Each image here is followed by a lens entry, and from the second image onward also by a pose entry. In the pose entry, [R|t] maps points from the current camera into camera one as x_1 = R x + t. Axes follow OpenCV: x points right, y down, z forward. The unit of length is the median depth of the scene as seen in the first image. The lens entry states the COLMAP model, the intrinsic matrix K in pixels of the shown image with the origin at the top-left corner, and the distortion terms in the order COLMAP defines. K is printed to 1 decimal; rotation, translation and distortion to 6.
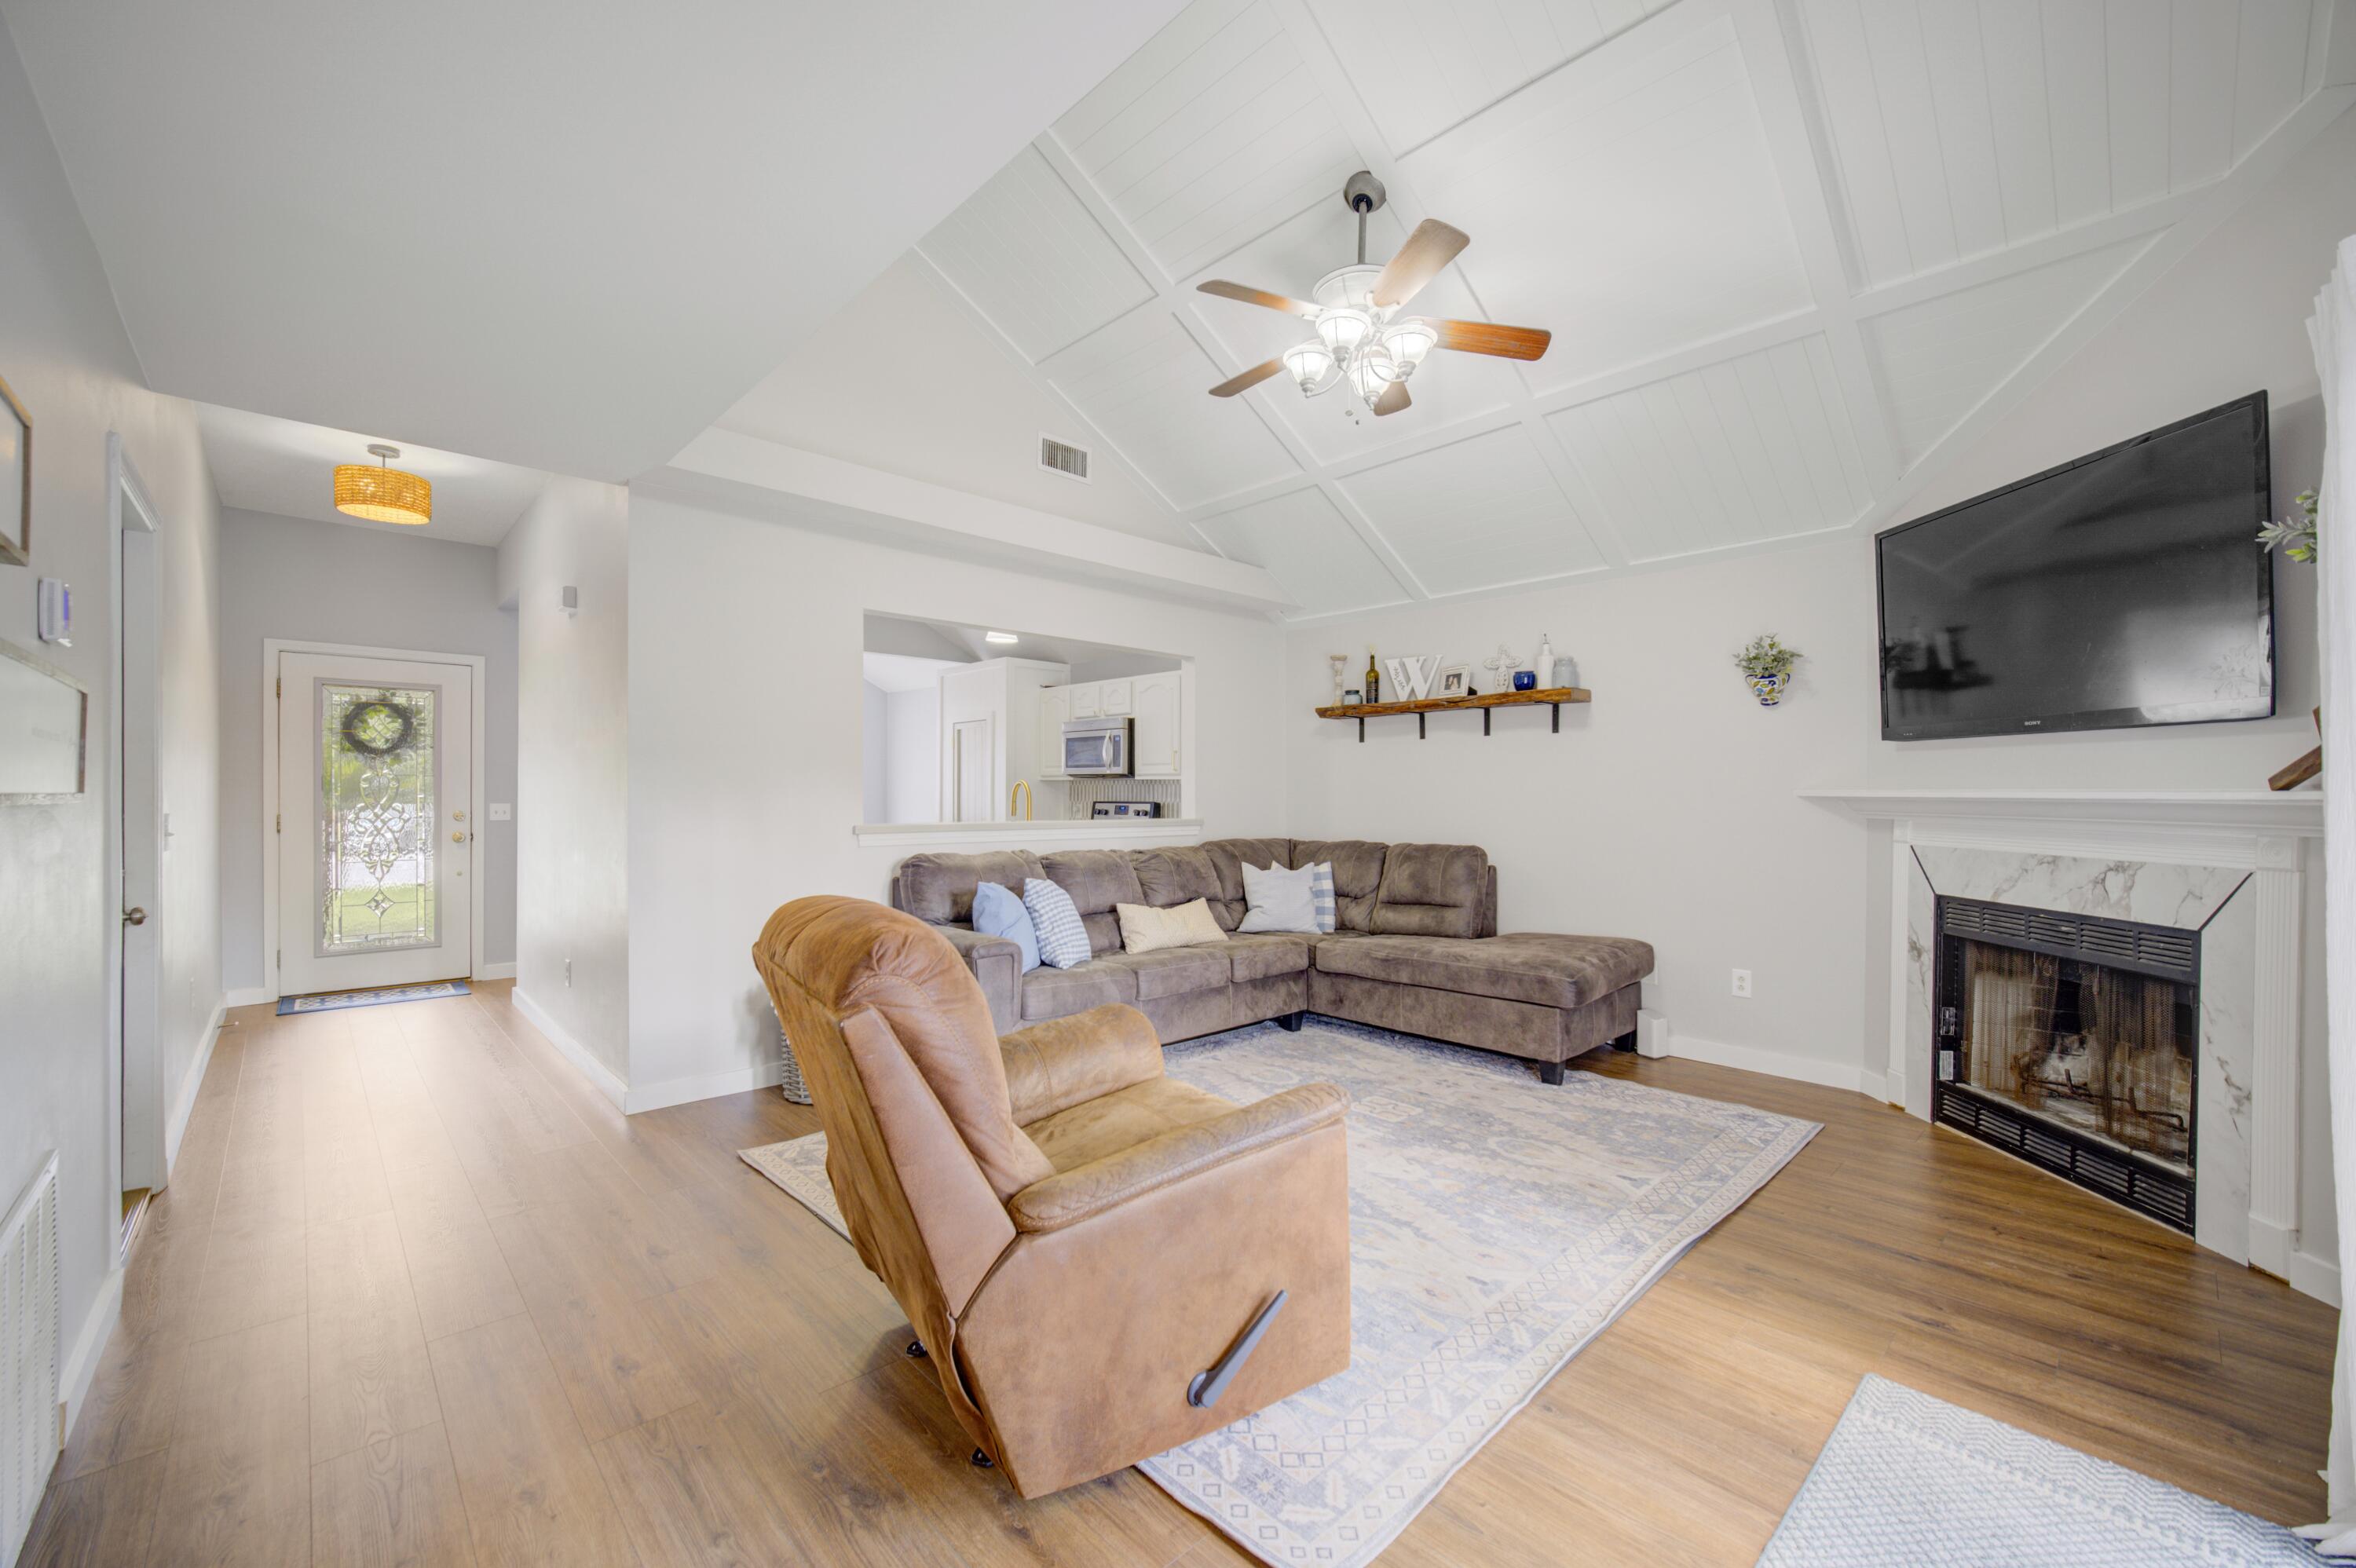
lens RADIAL K [[935.6, 0, 1173.6], [0, 935.6, 792.1], [0, 0, 1]] dist [-0.000890, -0.000148]
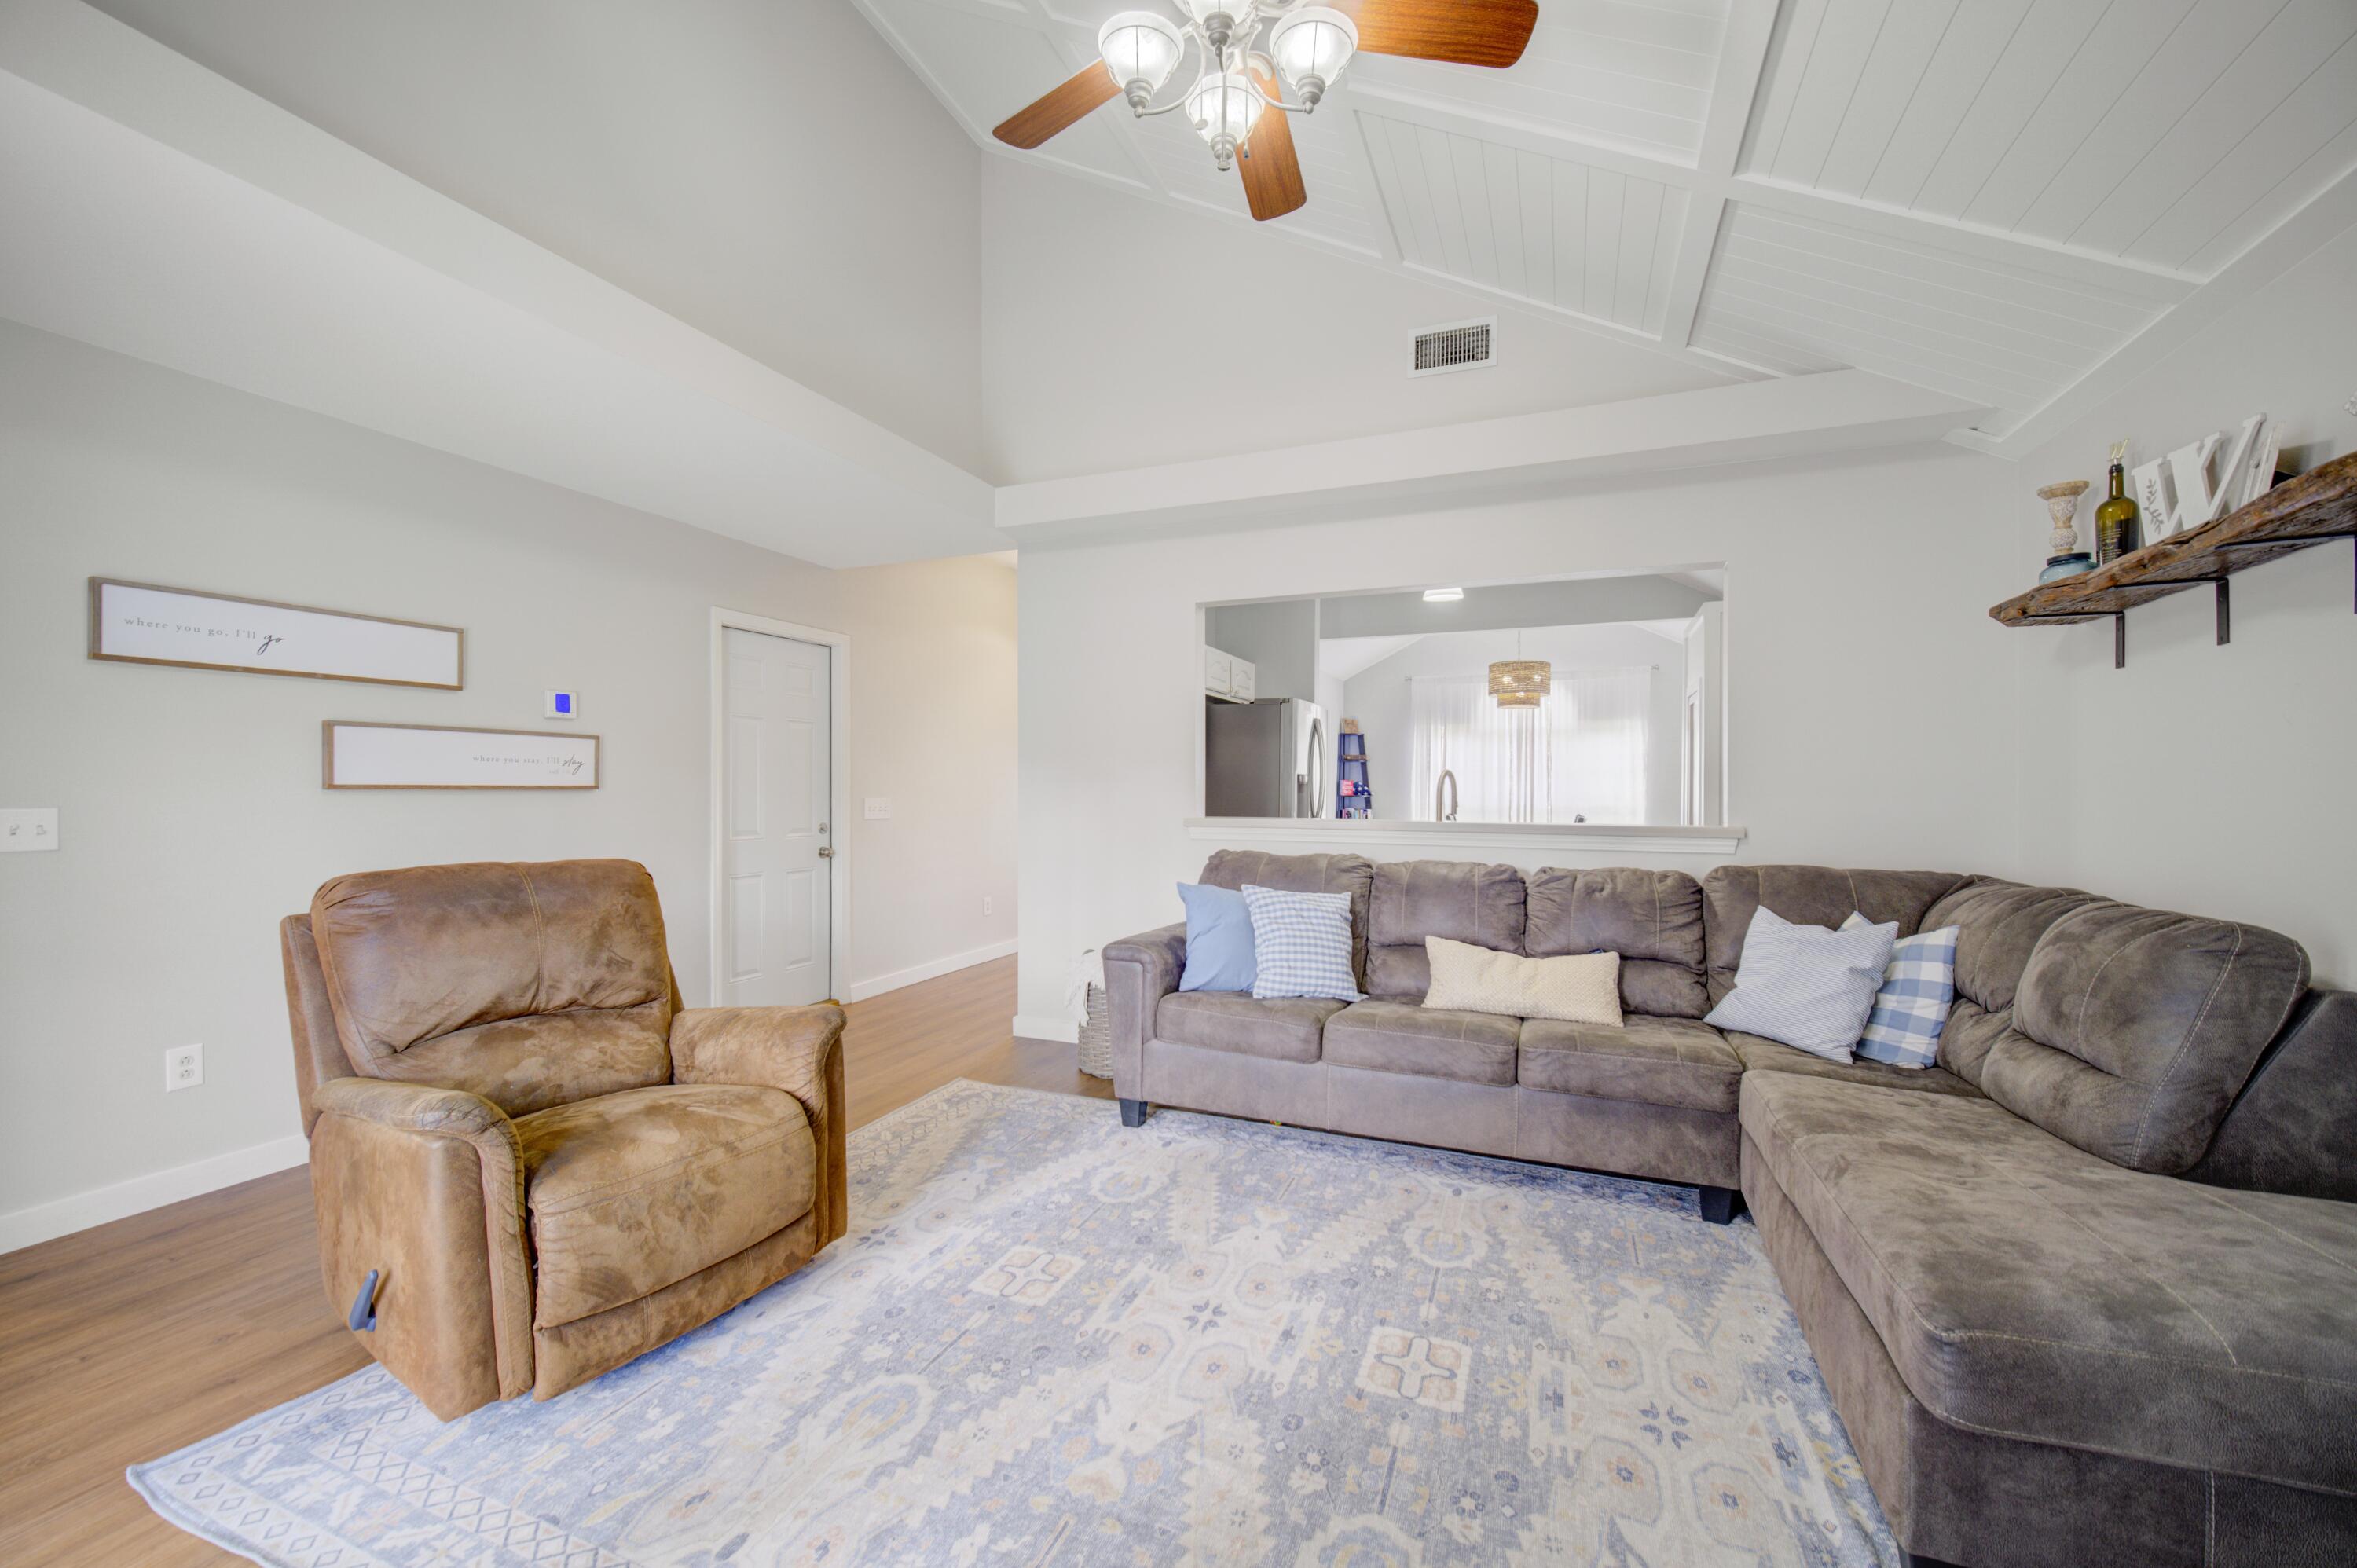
lens RADIAL K [[936.1, 0, 1174.1], [0, 936.1, 792.1], [0, 0, 1]] dist [-0.000890, -0.000148]
pose [[0.407204, 0.001799, -0.913336, 0.578435], [0.001989, 0.999994, 0.002856, 0.004325], [0.913335, -0.002979, 0.407198, 0.572029]]
